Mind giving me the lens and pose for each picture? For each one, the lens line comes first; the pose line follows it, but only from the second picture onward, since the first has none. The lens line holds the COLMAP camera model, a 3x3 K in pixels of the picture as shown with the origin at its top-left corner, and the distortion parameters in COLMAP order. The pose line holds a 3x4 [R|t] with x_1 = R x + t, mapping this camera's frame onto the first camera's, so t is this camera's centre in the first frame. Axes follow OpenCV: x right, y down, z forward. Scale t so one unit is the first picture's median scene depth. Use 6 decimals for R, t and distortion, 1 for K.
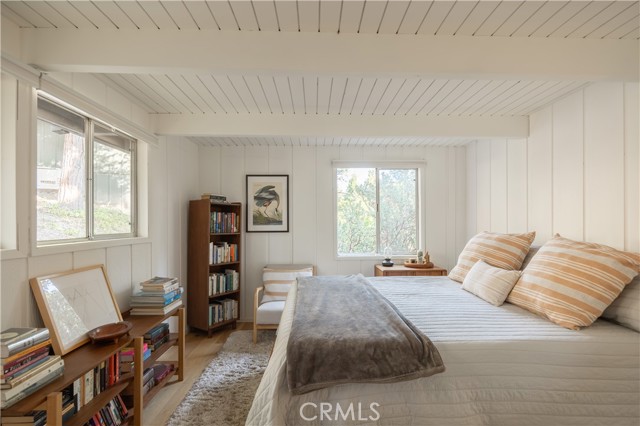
lens RADIAL K [[323.1, 0, 320.0], [0, 323.1, 221.9], [0, 0, 1]] dist [-0.002068, -0.000325]
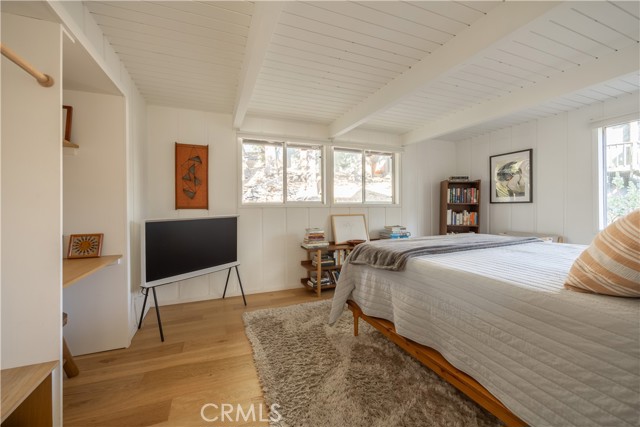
lens RADIAL K [[253.3, 0, 319.9], [0, 253.3, 206.9], [0, 0, 1]] dist [0.000430, 0.000041]
pose [[0.352347, -0.002797, -0.935865, 0.465266], [0.006593, 0.999978, -0.000506, 0.044172], [0.935846, -0.005991, 0.352358, 0.059141]]
